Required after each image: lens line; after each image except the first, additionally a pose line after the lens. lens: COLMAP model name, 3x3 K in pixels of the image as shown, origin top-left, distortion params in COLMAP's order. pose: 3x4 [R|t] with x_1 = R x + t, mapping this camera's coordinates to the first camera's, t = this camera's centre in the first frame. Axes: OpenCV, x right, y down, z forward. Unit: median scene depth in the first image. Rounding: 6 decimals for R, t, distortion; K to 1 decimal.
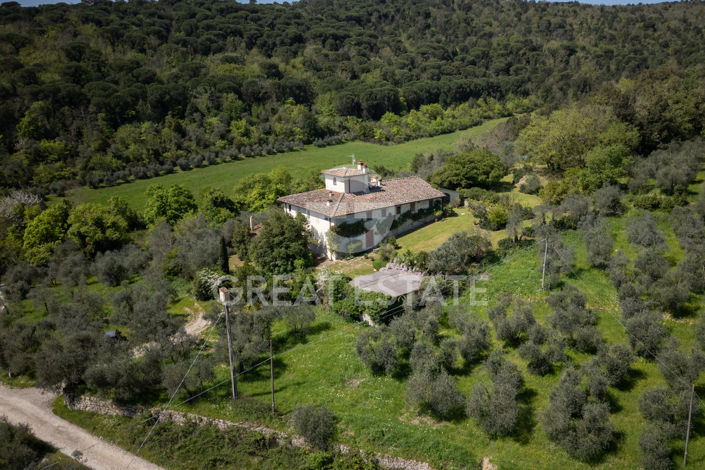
lens RADIAL K [[594.8, 0, 430.0], [0, 594.8, 225.3], [0, 0, 1]] dist [0.094041, -0.092413]
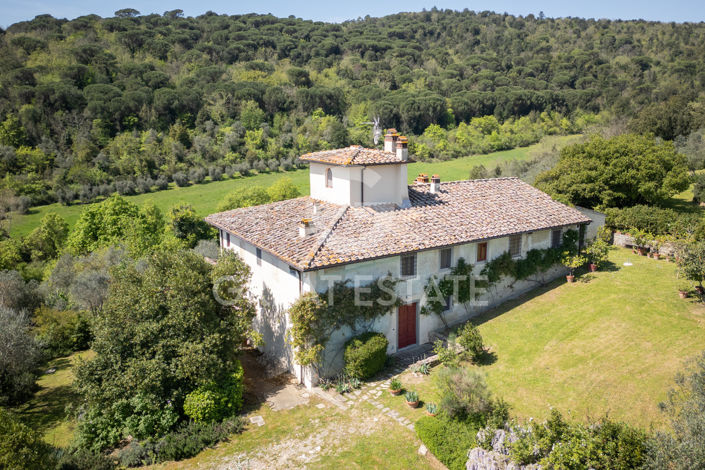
lens RADIAL K [[594.8, 0, 379.1], [0, 594.8, 228.4], [0, 0, 1]] dist [0.094041, -0.092413]
pose [[0.988863, 0.027937, -0.146182, -0.022437], [-0.034739, 0.998419, -0.044188, -0.007581], [0.144716, 0.048774, 0.988270, 0.211643]]
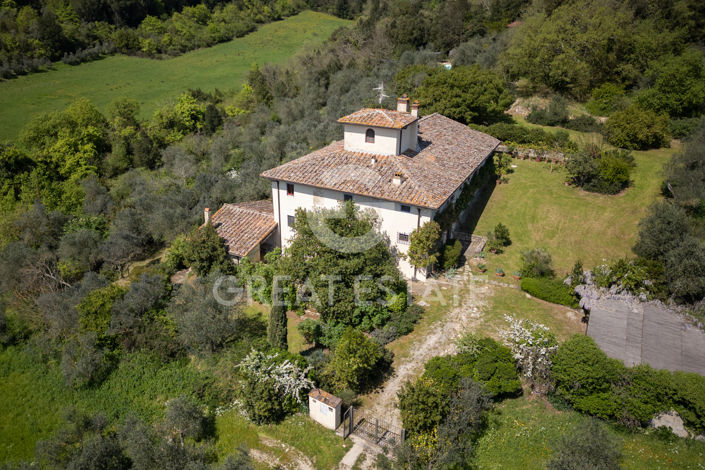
lens RADIAL K [[594.8, 0, 331.0], [0, 594.8, 224.2], [0, 0, 1]] dist [0.094041, -0.092413]
pose [[0.947441, -0.120758, 0.296266, -0.133613], [0.076534, 0.984691, 0.156608, -0.029484], [-0.310643, -0.125703, 0.942178, 0.164034]]
